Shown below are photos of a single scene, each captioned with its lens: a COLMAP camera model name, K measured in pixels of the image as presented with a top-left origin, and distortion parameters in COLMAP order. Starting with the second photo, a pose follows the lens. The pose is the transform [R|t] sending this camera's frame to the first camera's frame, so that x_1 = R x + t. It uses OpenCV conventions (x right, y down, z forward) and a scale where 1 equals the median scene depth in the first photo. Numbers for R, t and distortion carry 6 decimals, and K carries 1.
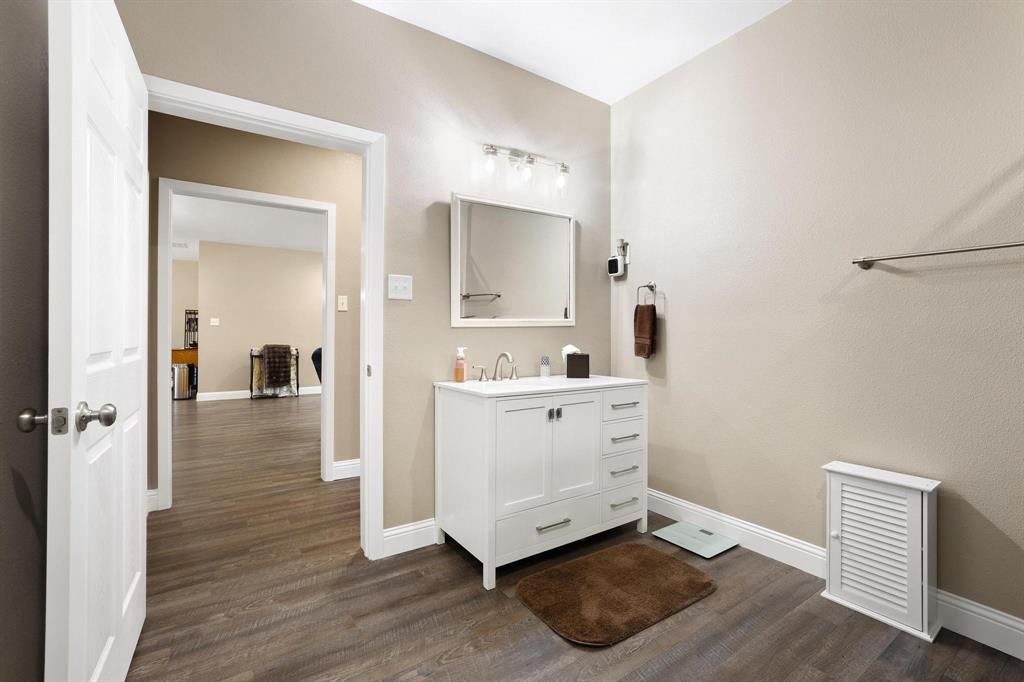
lens RADIAL K [[449.0, 0, 517.3], [0, 449.0, 336.2], [0, 0, 1]] dist [-0.002558, -0.000021]
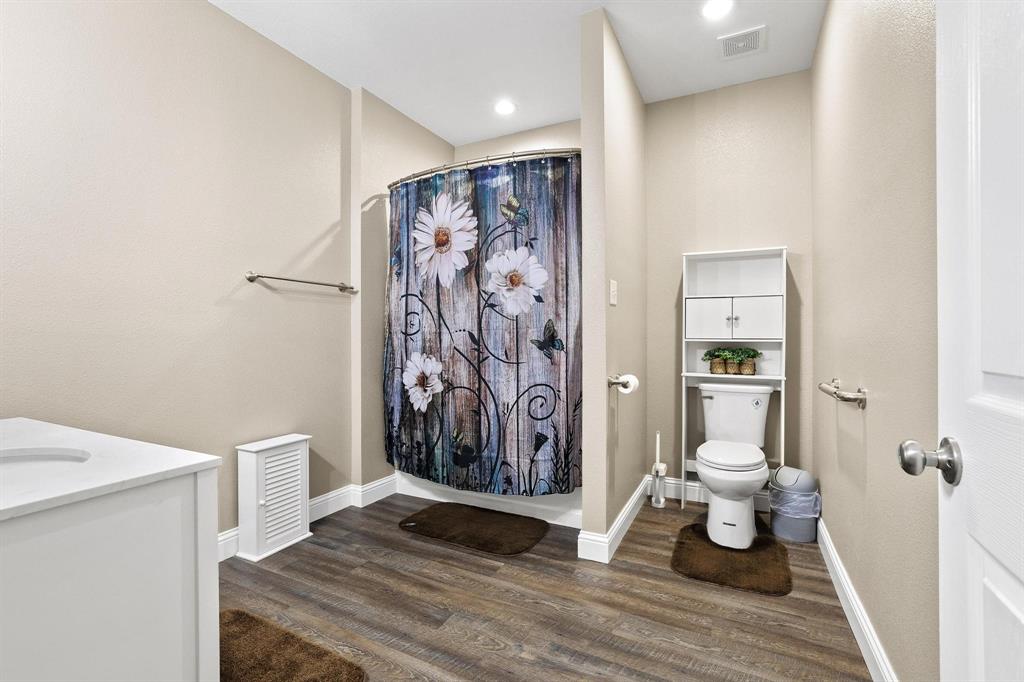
lens RADIAL K [[449.0, 0, 517.3], [0, 449.0, 336.2], [0, 0, 1]] dist [-0.002558, -0.000021]
pose [[-0.500969, -0.005217, 0.865449, -0.479019], [-0.004418, 0.999984, 0.003471, -0.006774], [-0.865454, -0.002085, -0.500984, 0.726485]]
